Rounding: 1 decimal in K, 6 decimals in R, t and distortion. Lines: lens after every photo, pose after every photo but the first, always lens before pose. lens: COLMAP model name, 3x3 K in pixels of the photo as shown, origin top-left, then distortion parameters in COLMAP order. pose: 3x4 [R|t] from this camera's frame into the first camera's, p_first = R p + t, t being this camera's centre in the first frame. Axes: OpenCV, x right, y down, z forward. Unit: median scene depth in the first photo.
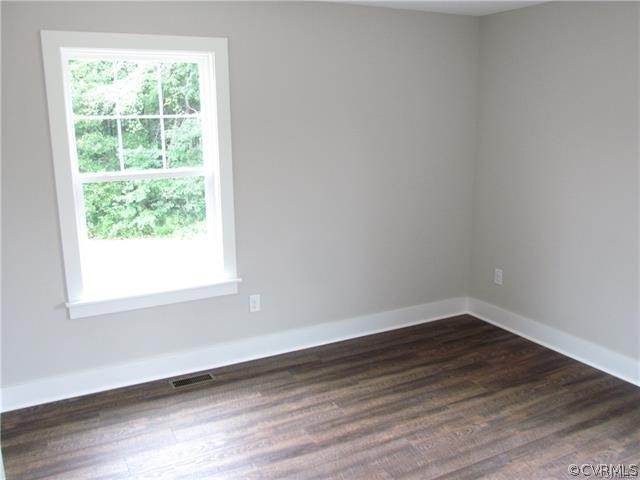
lens RADIAL K [[576.1, 0, 326.3], [0, 576.1, 234.7], [0, 0, 1]] dist [-0.036924, 0.017906]
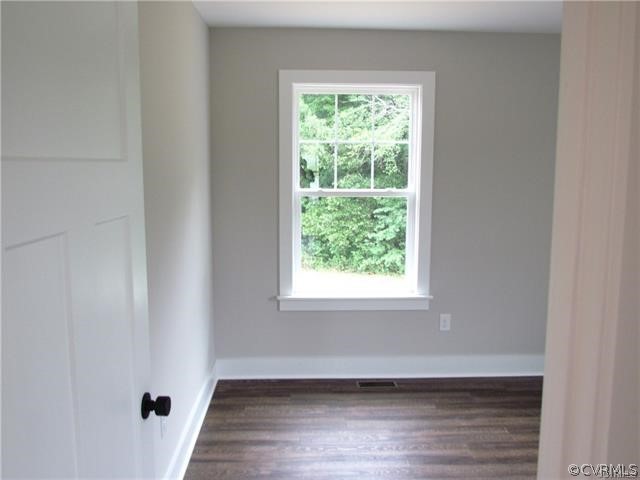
lens RADIAL K [[576.1, 0, 323.7], [0, 576.1, 228.4], [0, 0, 1]] dist [-0.036924, 0.017906]
pose [[0.905287, 0.064158, -0.419929, 0.116125], [-0.101162, 0.992650, -0.066428, 0.048723], [0.412580, 0.102617, 0.905123, -0.045661]]
